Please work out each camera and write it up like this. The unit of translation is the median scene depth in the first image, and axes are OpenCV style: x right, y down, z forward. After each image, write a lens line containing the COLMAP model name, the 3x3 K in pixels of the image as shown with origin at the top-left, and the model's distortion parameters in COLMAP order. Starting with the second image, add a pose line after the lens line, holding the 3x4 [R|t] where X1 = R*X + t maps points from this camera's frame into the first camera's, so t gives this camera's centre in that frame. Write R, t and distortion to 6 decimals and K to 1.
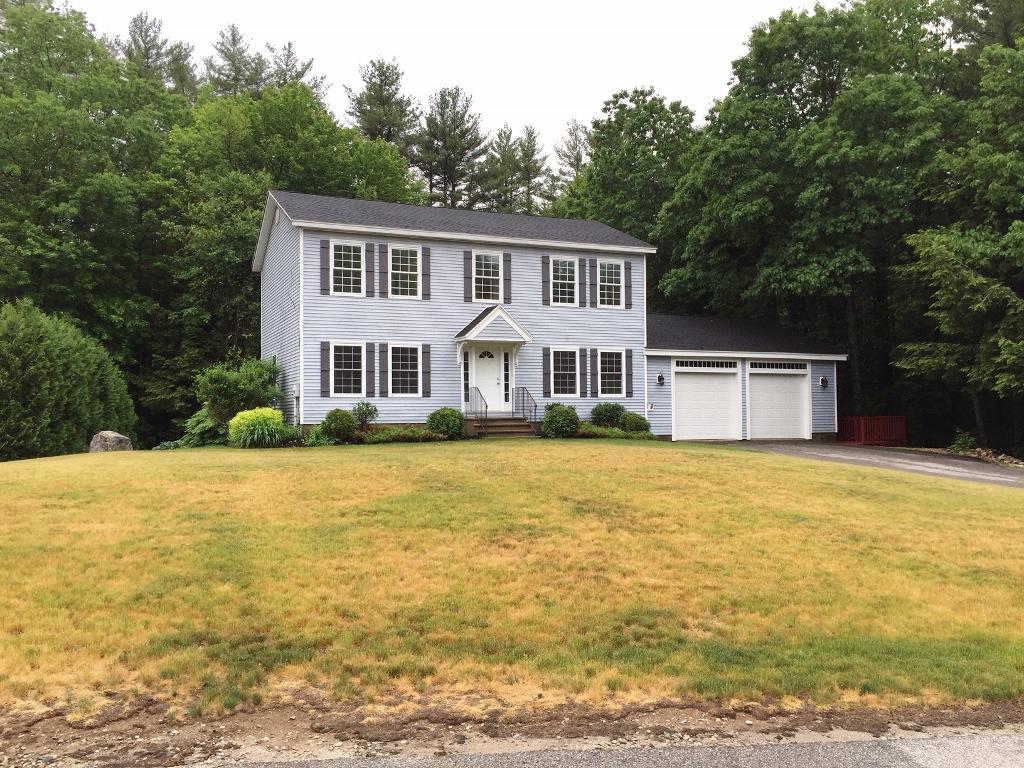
lens RADIAL K [[884.6, 0, 511.5], [0, 884.6, 381.9], [0, 0, 1]] dist [0.034121, -0.027128]
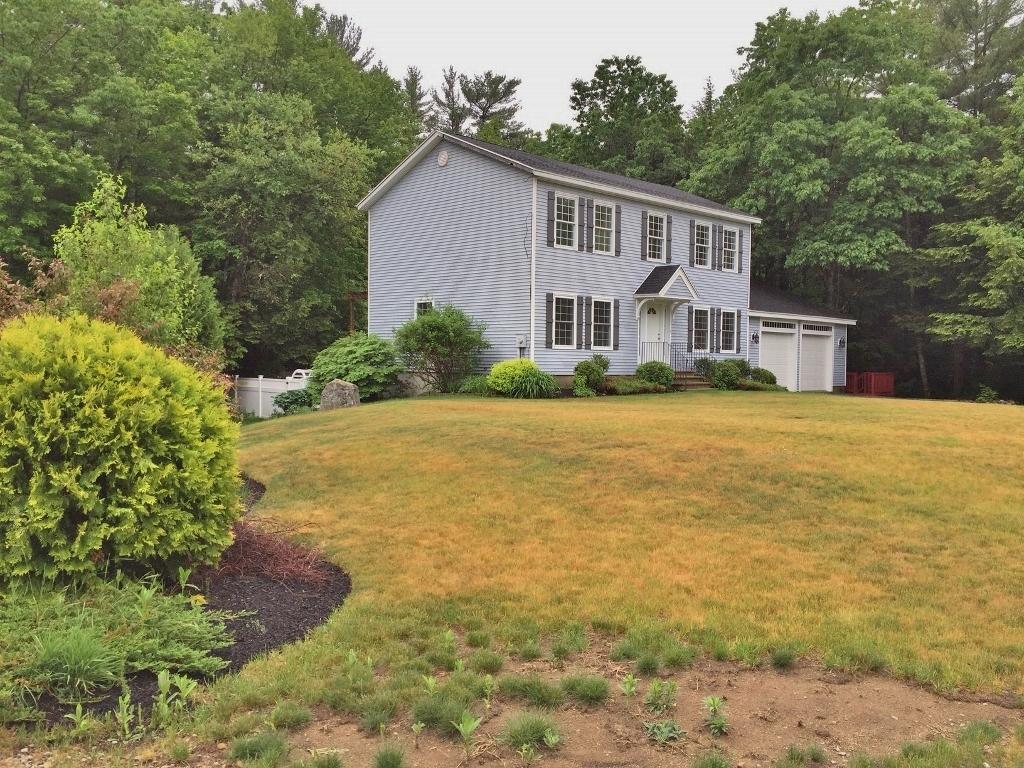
lens RADIAL K [[884.6, 0, 510.5], [0, 884.6, 385.3], [0, 0, 1]] dist [0.034121, -0.027128]
pose [[0.938046, 0.009360, 0.346385, -0.521051], [-0.031785, 0.997745, 0.059116, 0.001001], [-0.345051, -0.066463, 0.936228, 0.054275]]
